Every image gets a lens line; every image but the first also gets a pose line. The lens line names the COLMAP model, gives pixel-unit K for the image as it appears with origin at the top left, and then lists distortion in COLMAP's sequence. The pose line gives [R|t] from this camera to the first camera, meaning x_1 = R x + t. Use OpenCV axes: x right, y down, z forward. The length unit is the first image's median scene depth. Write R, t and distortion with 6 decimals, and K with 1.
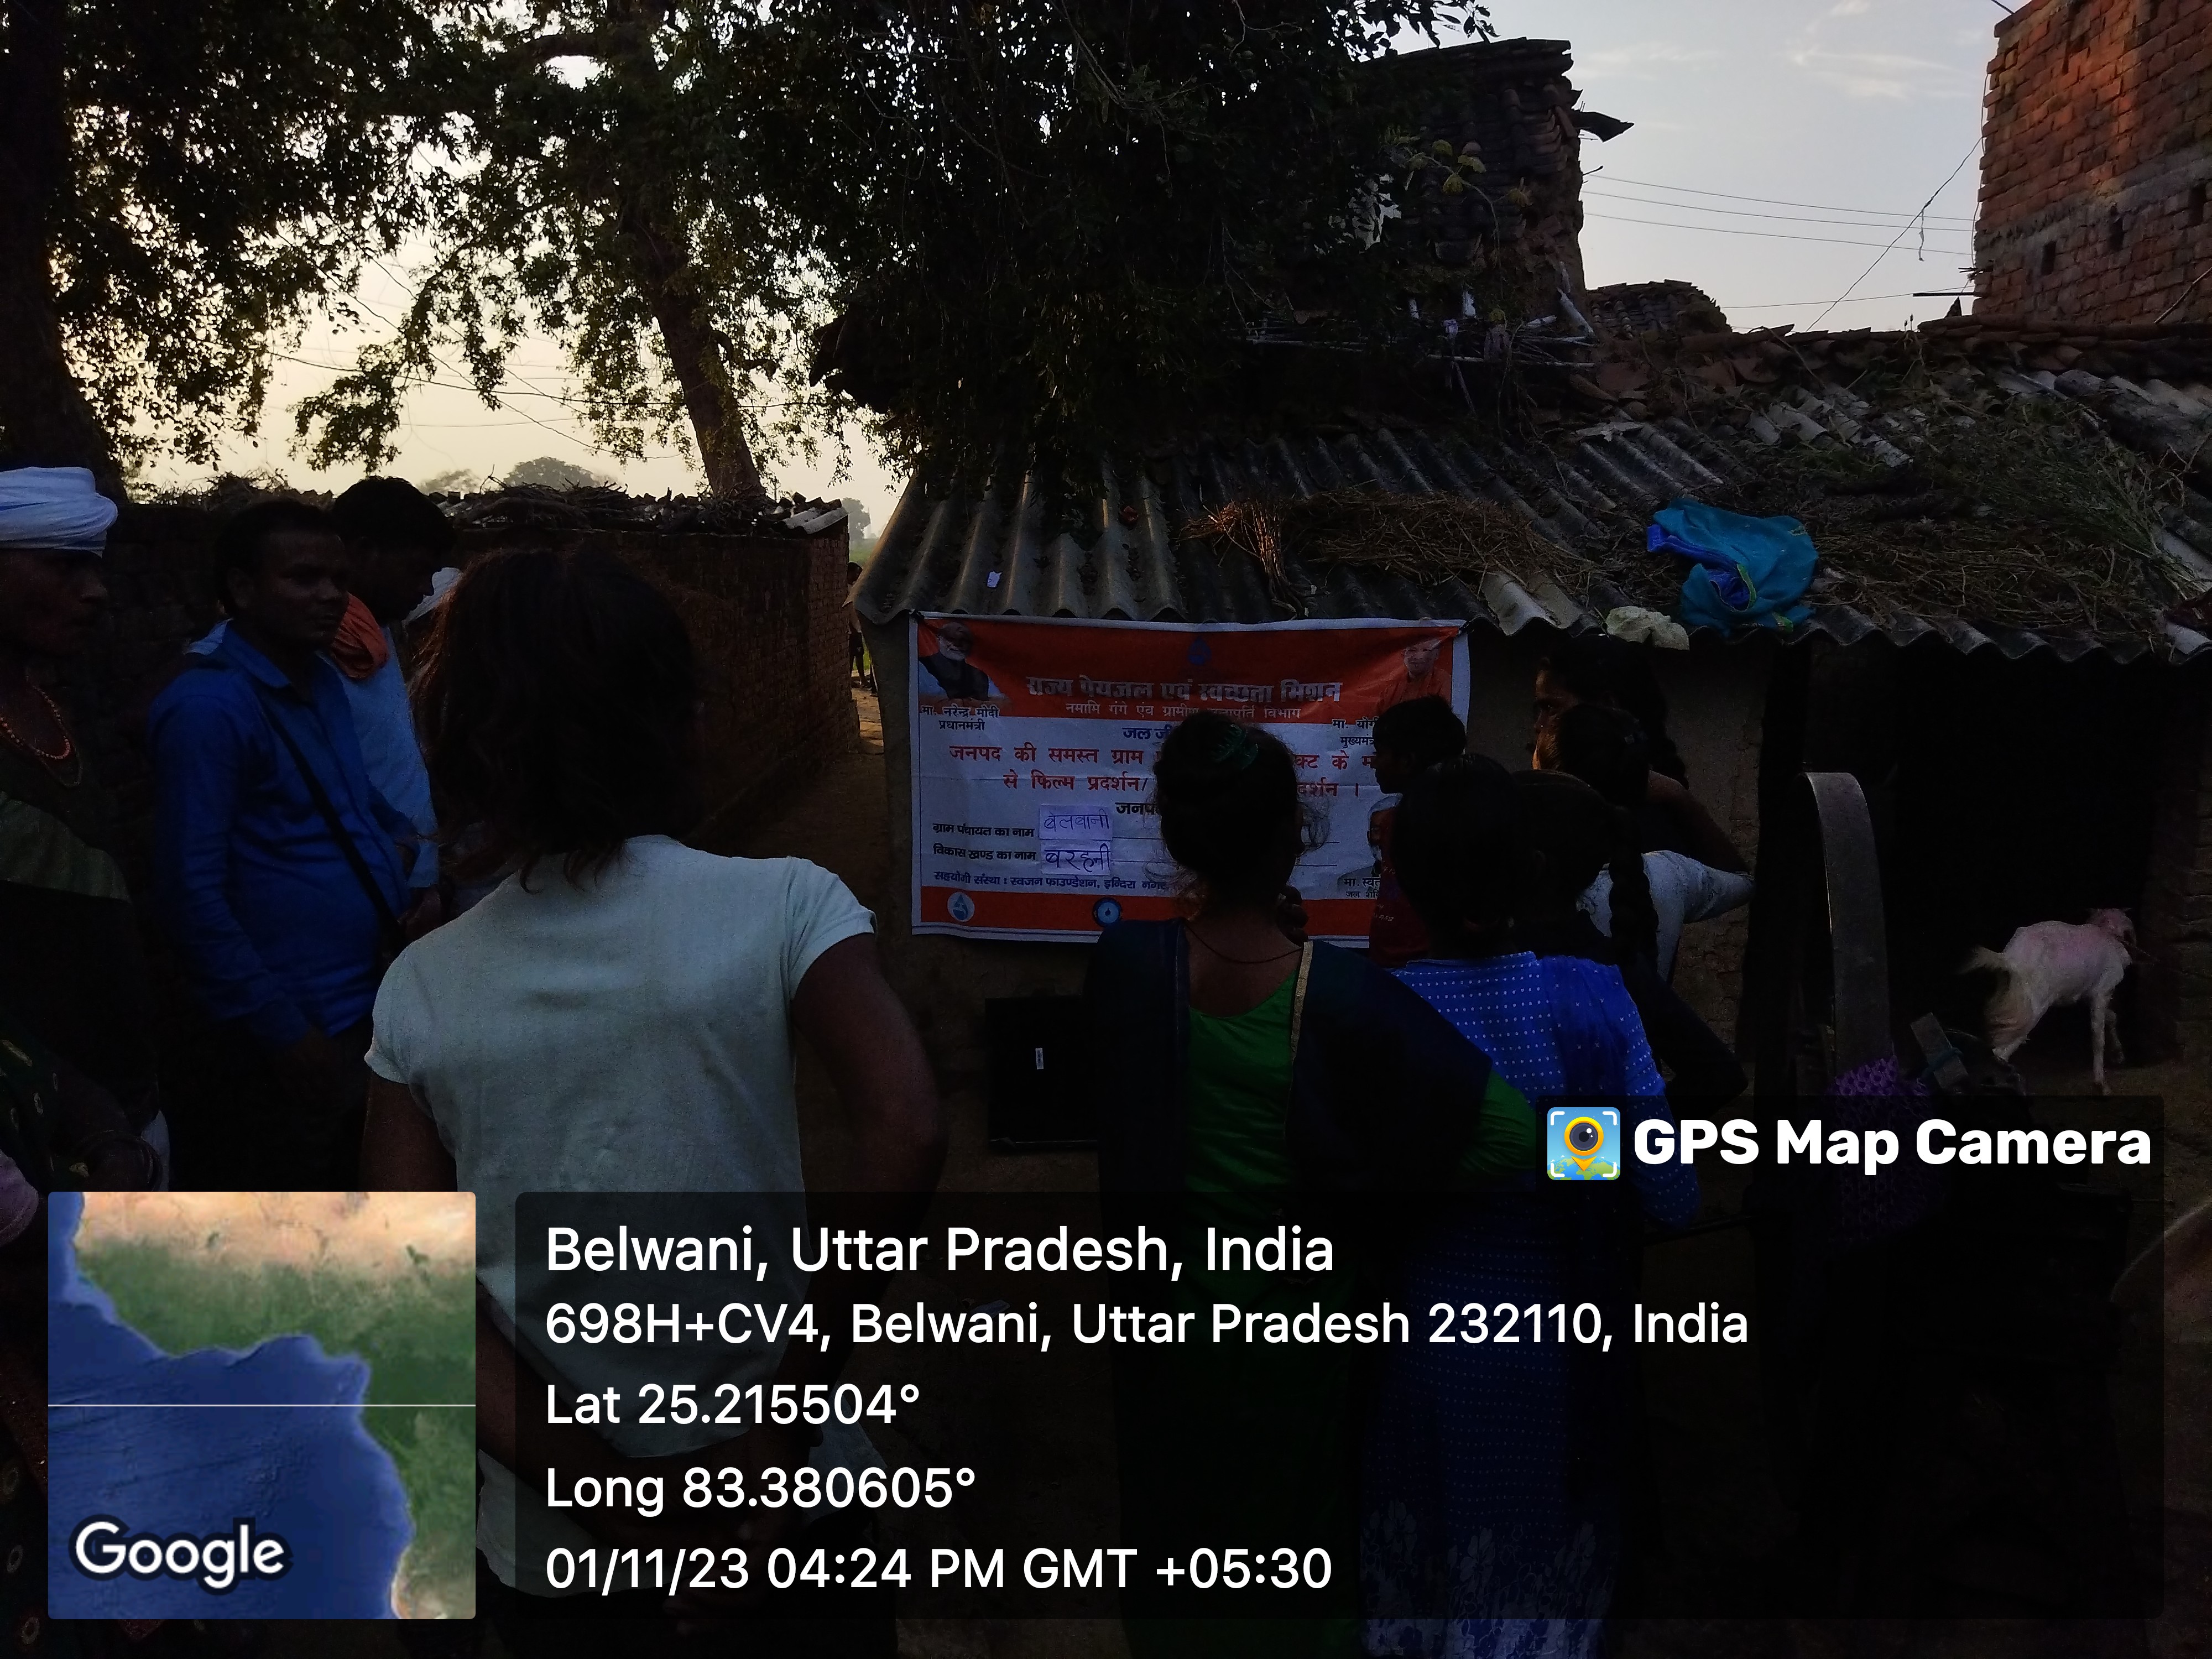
lens RADIAL K [[1644.2, 0, 1108.8], [0, 1644.2, 841.7], [0, 0, 1]] dist [0.090139, -0.129924]
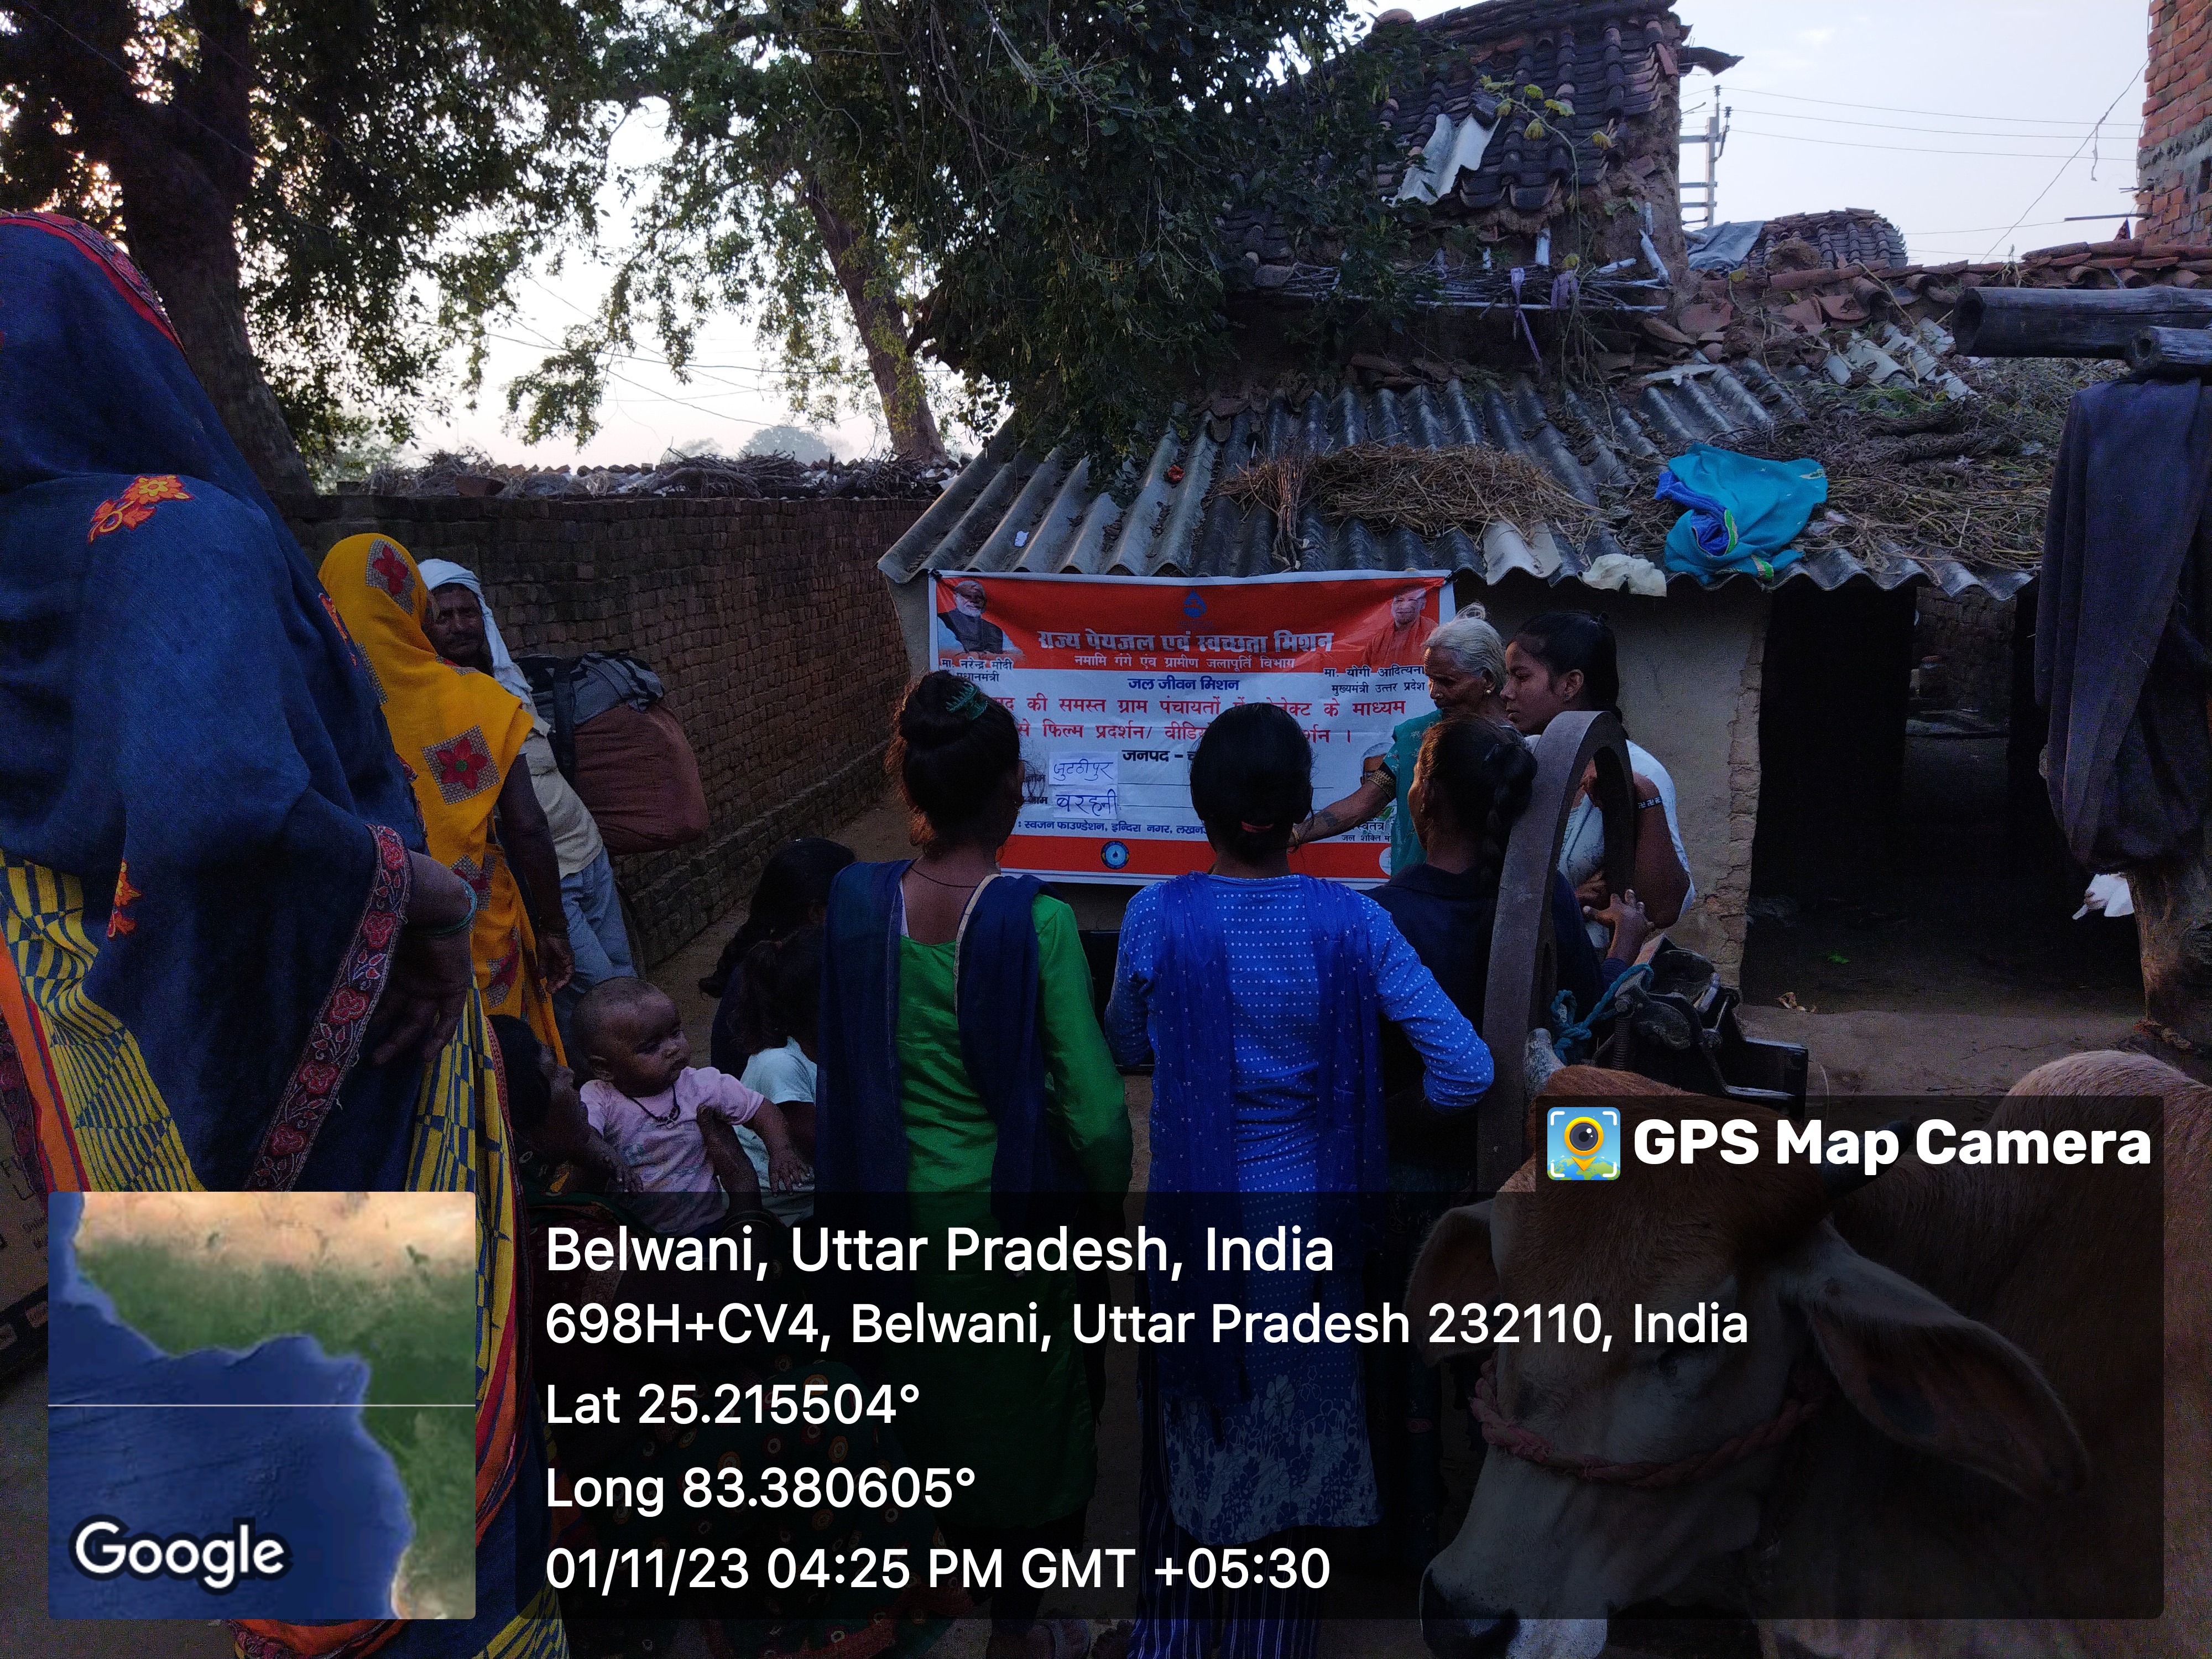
lens RADIAL K [[1653.1, 0, 1140.5], [0, 1653.1, 842.0], [0, 0, 1]] dist [0.075157, -0.099754]
pose [[0.991588, 0.004310, -0.129363, 0.108823], [-0.000856, 0.999642, 0.026742, 0.005120], [0.129431, -0.026406, 0.991237, -0.036753]]
